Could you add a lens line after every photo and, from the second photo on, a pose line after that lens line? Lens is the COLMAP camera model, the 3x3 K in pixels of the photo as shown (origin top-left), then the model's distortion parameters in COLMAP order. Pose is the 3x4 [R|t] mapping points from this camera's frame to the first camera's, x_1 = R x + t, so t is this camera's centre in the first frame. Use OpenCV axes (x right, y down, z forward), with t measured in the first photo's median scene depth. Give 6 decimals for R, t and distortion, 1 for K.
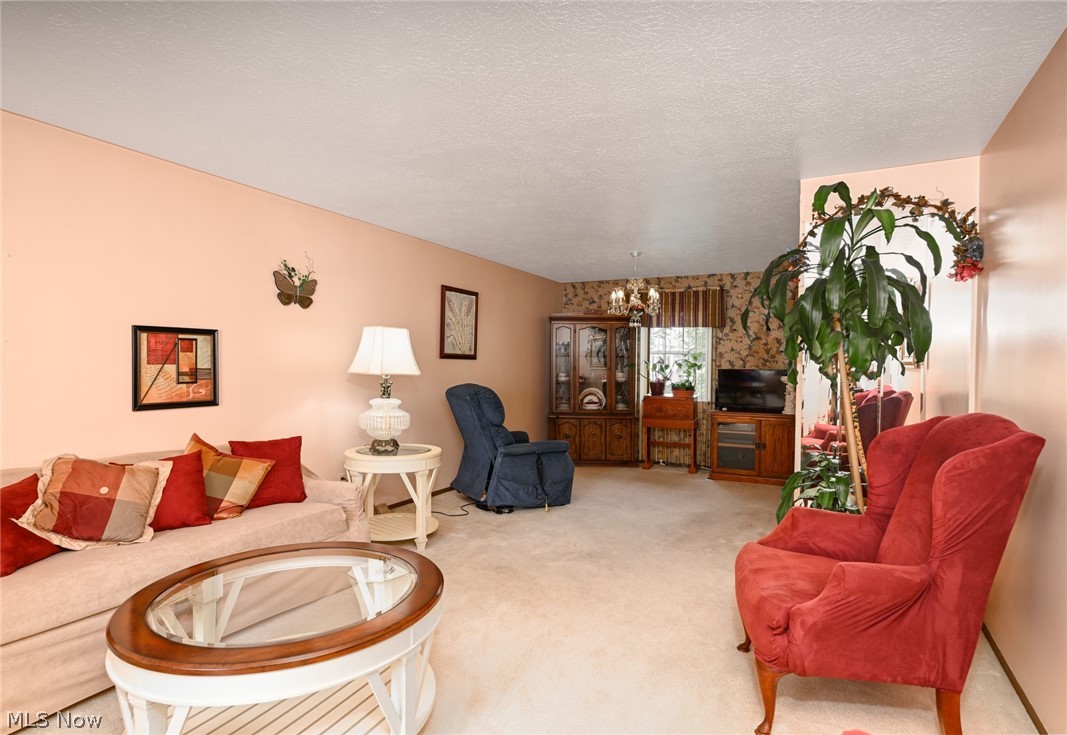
lens RADIAL K [[557.7, 0, 533.5], [0, 557.7, 367.5], [0, 0, 1]] dist [-0.003721, -0.000457]
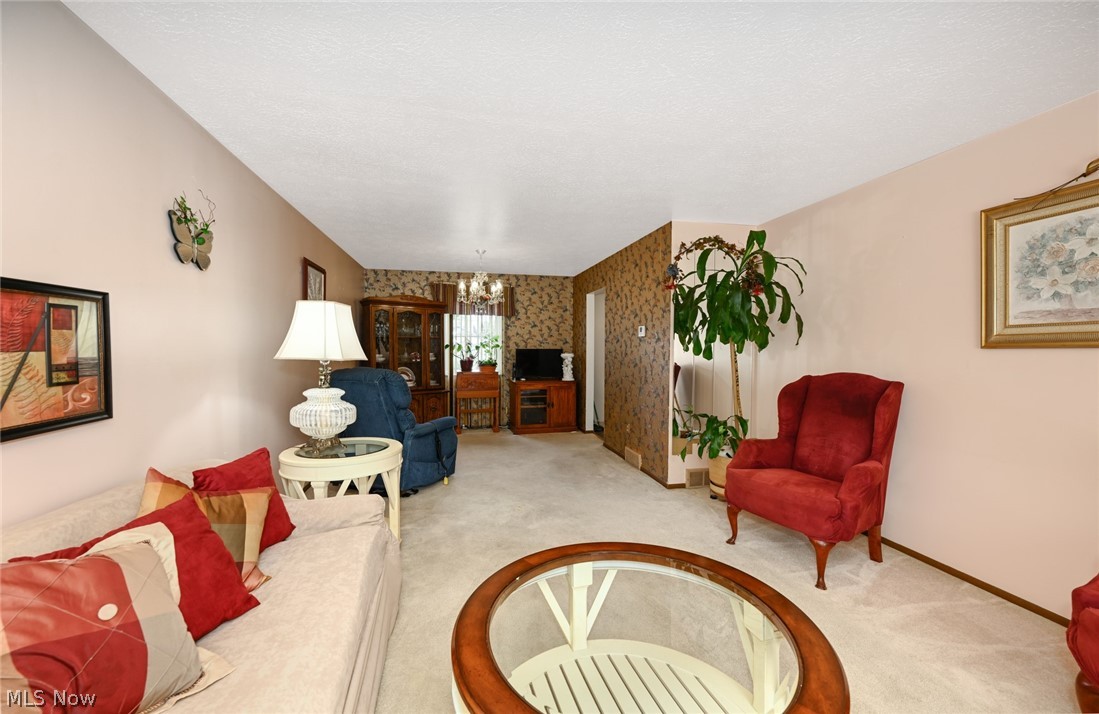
lens RADIAL K [[443.4, 0, 550.5], [0, 443.4, 352.1], [0, 0, 1]] dist [0.000315, 0.000010]
pose [[0.750330, -0.015127, 0.660891, -0.420362], [0.006971, 0.999864, 0.014971, -0.006244], [-0.661027, -0.006626, 0.750333, 0.258146]]
